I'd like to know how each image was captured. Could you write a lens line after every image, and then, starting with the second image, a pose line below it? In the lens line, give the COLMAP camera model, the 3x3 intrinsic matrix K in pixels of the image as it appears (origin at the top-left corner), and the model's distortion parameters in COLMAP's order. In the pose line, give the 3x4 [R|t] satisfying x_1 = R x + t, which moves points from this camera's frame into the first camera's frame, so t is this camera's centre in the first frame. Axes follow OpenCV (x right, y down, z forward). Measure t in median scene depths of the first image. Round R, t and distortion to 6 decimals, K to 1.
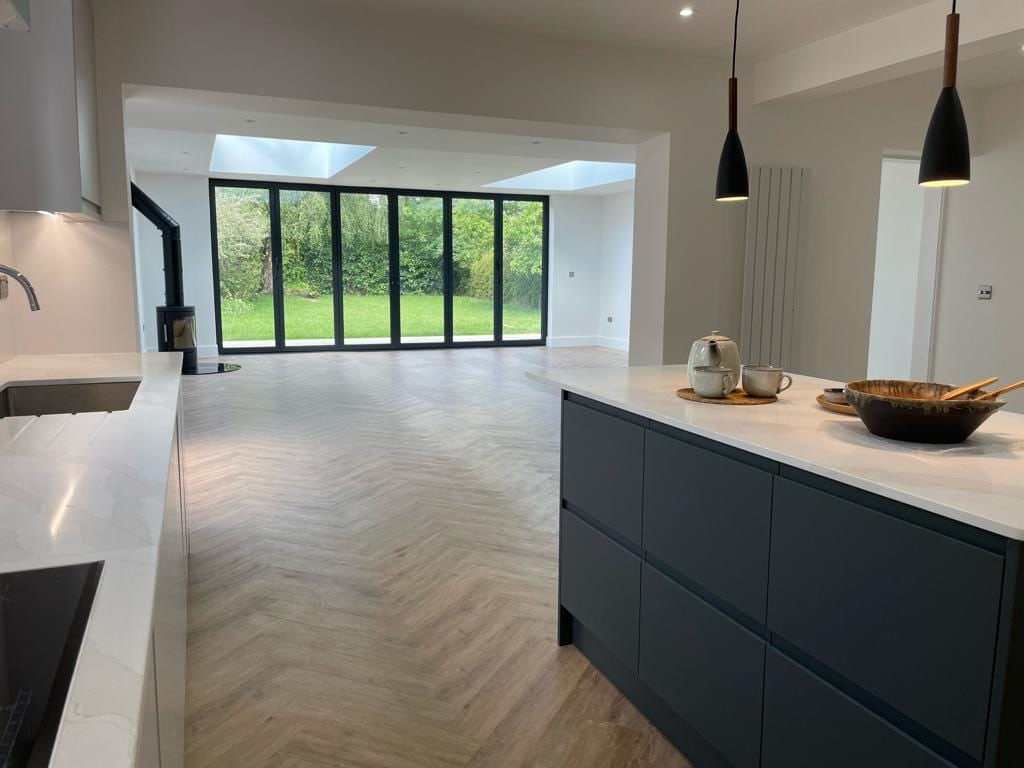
lens RADIAL K [[784.2, 0, 525.5], [0, 784.2, 380.9], [0, 0, 1]] dist [0.055140, -0.008540]
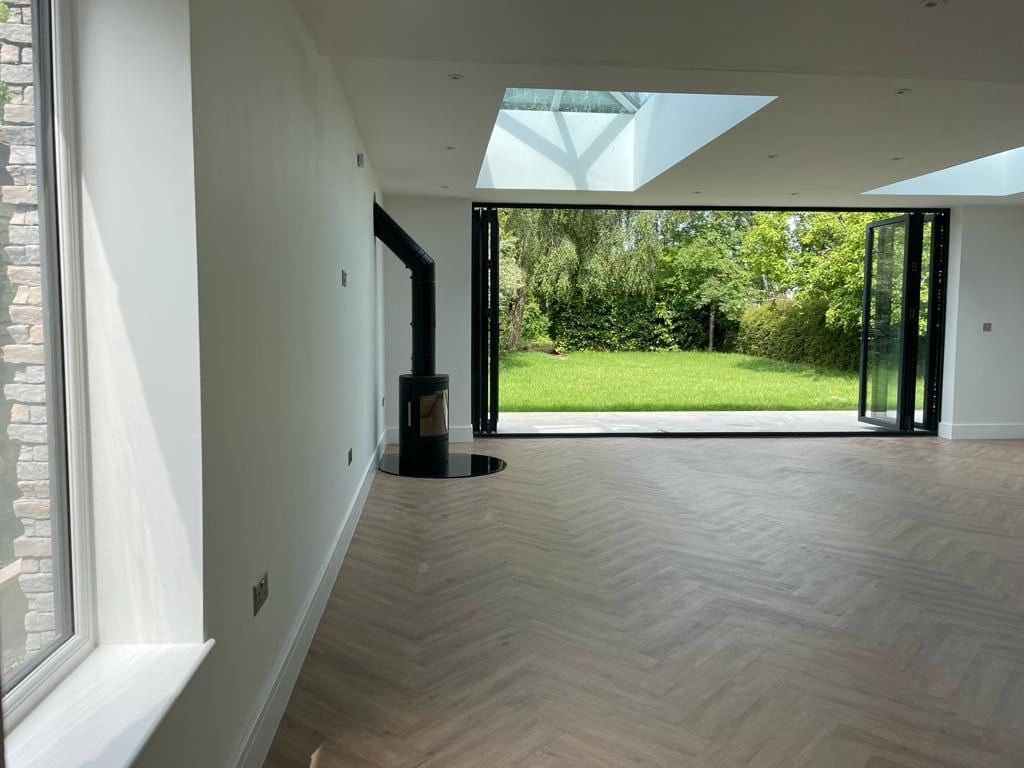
lens RADIAL K [[784.2, 0, 525.5], [0, 784.2, 380.9], [0, 0, 1]] dist [0.055140, -0.008540]
pose [[0.961380, 0.014826, -0.274825, -0.071816], [-0.033272, 0.997485, -0.062579, -0.021783], [0.273206, 0.069306, 0.959456, 0.156700]]
